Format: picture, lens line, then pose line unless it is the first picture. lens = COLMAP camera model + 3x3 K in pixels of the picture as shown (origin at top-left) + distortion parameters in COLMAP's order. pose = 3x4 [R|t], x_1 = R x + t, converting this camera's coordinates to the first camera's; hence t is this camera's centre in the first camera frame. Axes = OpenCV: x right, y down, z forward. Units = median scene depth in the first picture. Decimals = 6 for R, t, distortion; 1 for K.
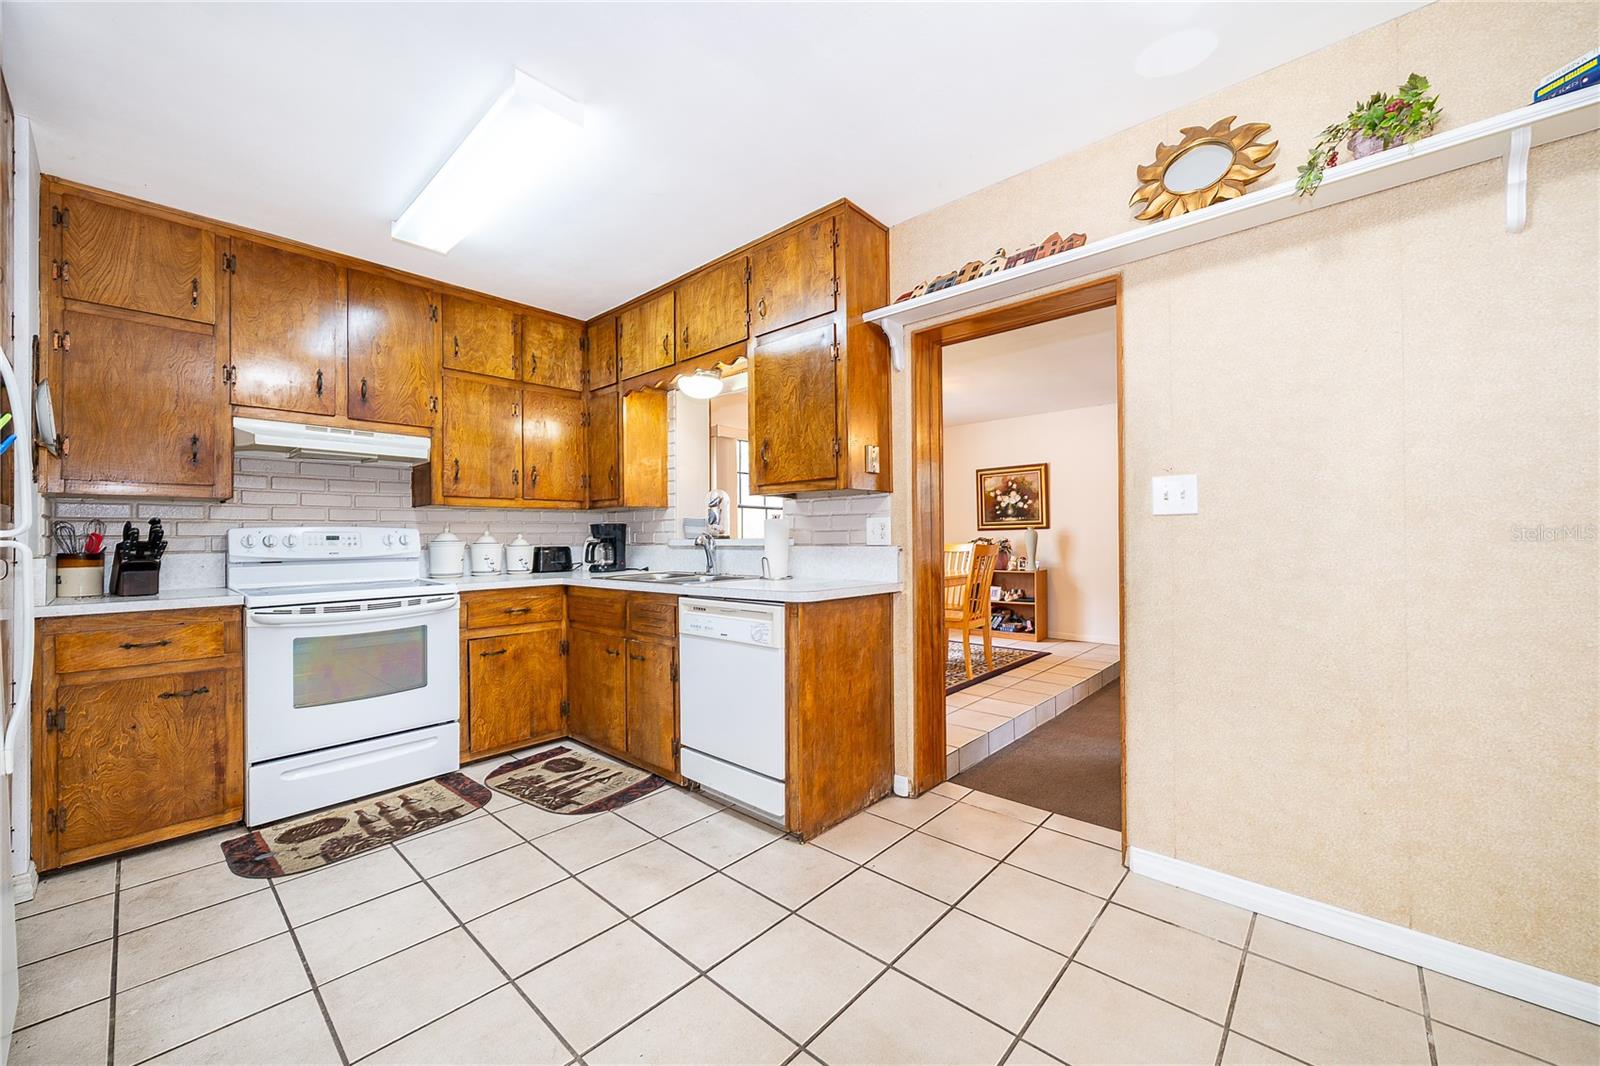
lens RADIAL K [[607.3, 0, 800.0], [0, 607.3, 533.0], [0, 0, 1]] dist [-0.002248, -0.000032]
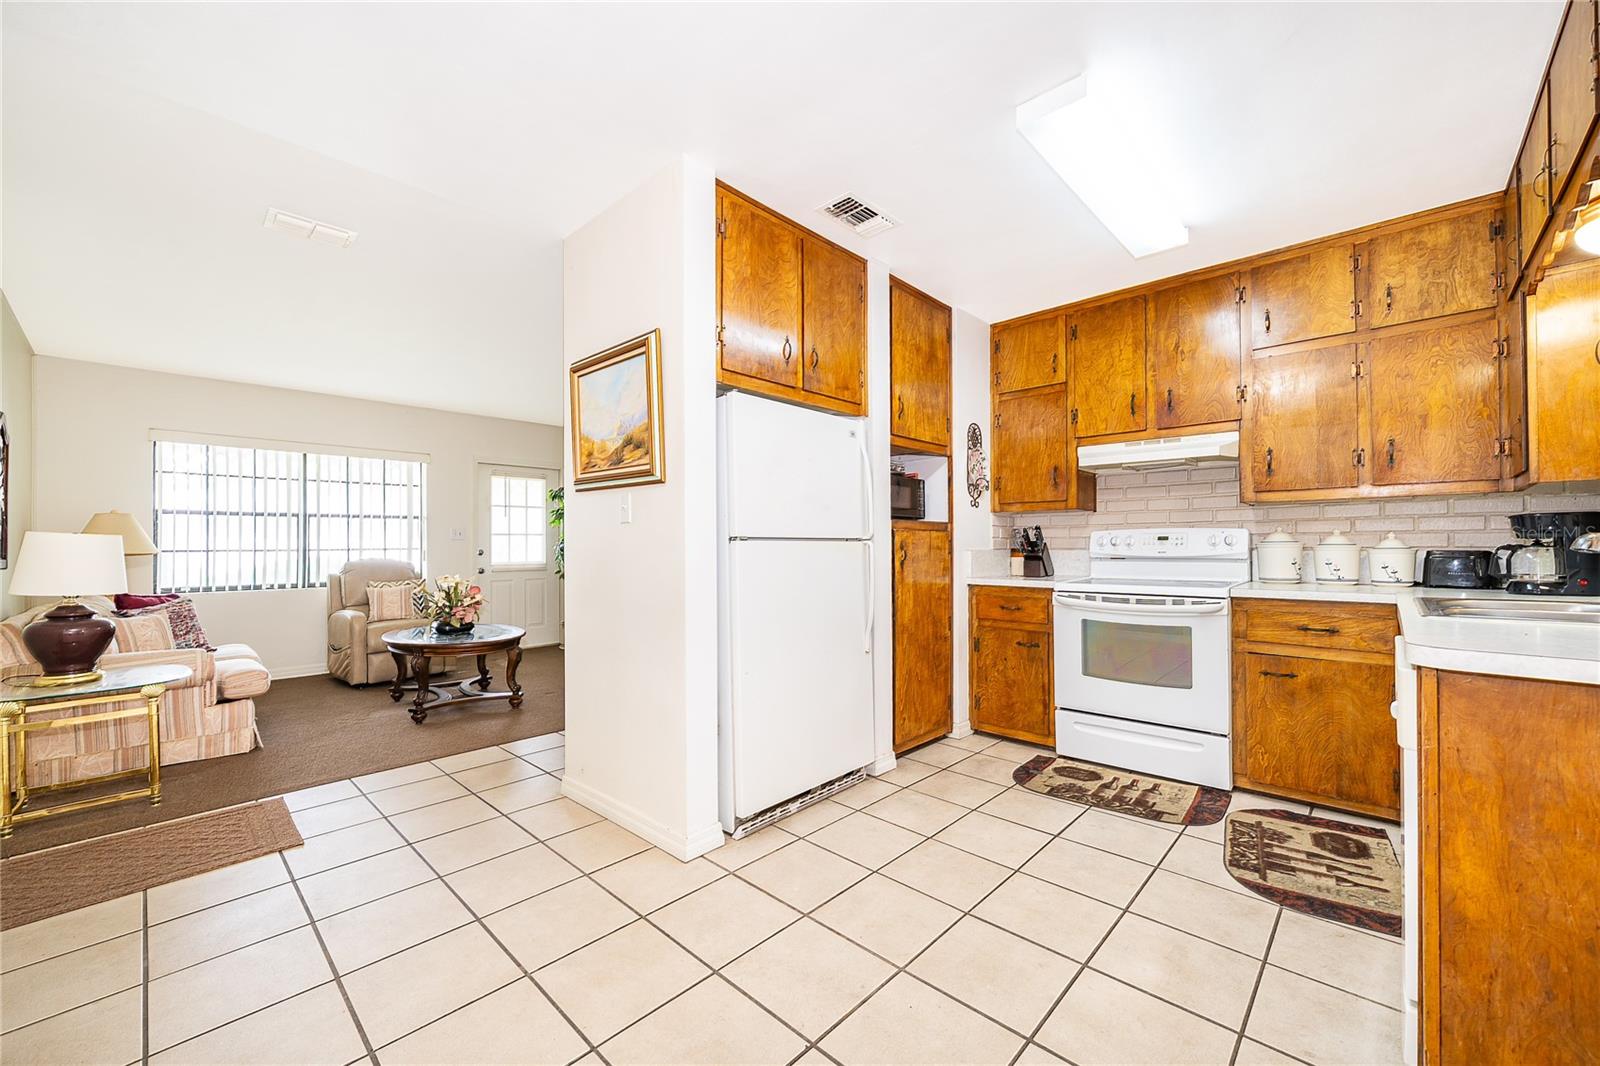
lens RADIAL K [[628.4, 0, 799.9], [0, 628.4, 542.7], [0, 0, 1]] dist [-0.008138, 0.000081]
pose [[-0.025080, 0.005005, -0.999673, 0.400509], [0.011181, 0.999926, 0.004726, 0.003159], [0.999623, -0.011058, -0.025134, 0.378824]]
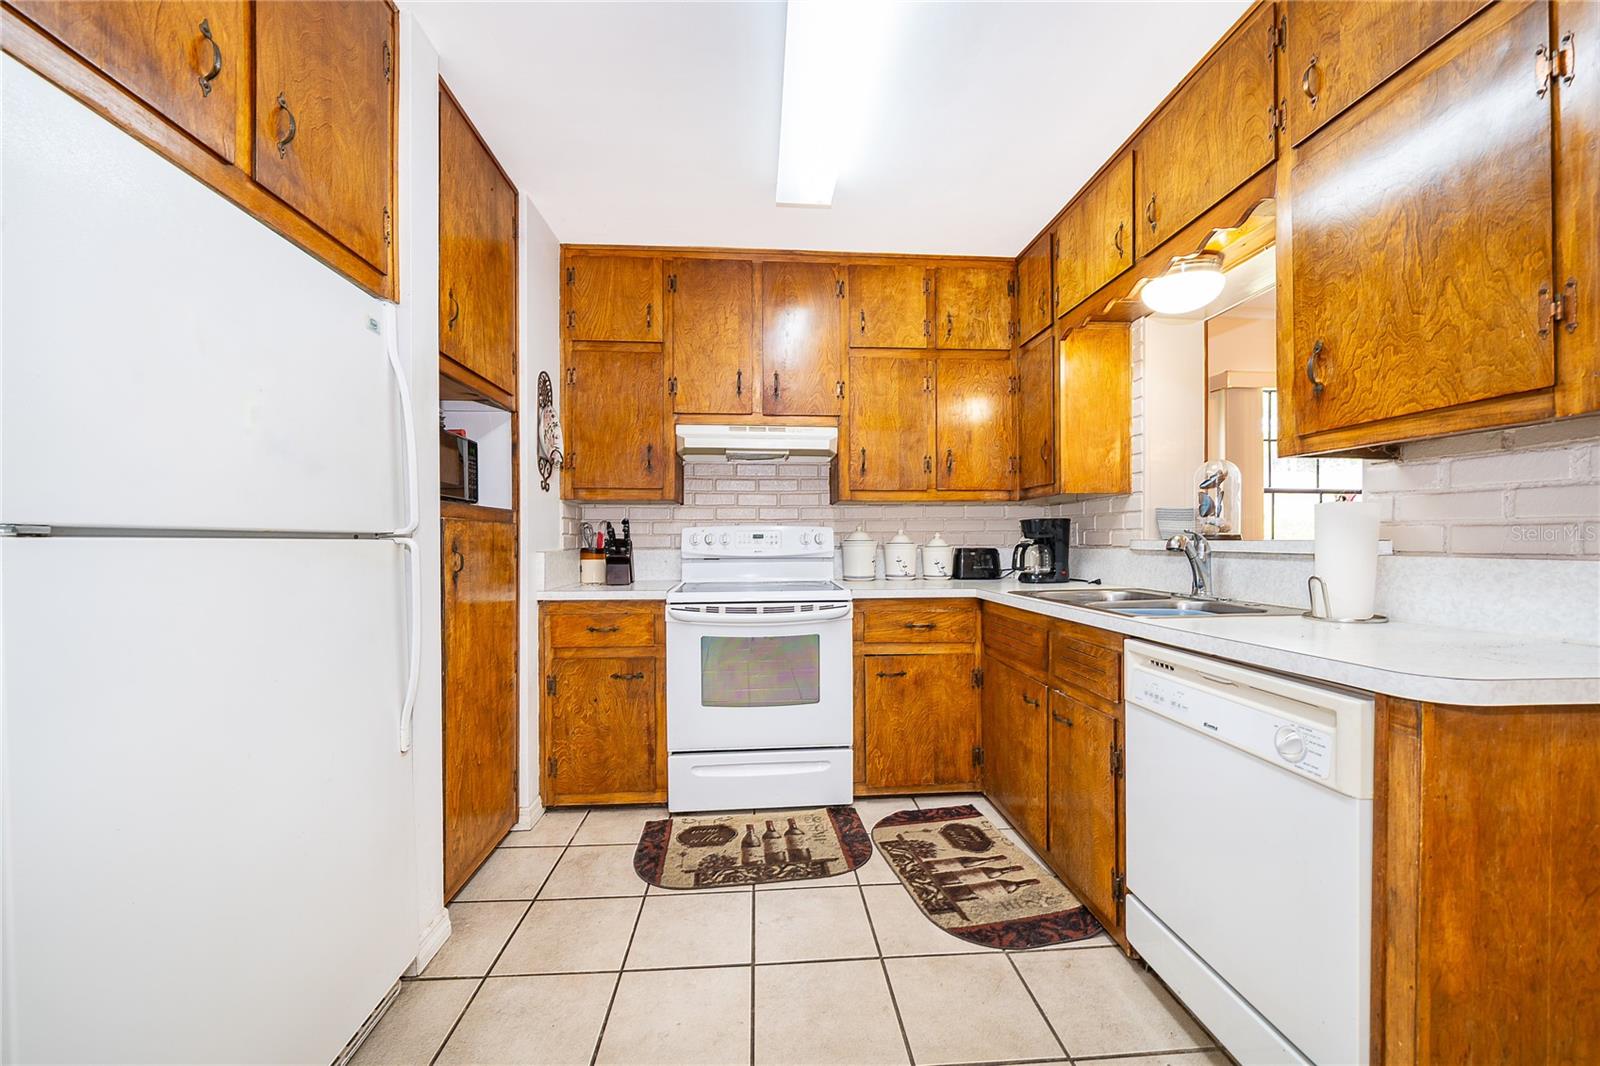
lens RADIAL K [[608.8, 0, 799.3], [0, 608.8, 540.3], [0, 0, 1]] dist [-0.003038, -0.000076]
pose [[0.721435, 0.007432, -0.692442, -0.016995], [0.001411, 0.999925, 0.012203, 0.002244], [0.692481, -0.009781, 0.721370, 0.323900]]
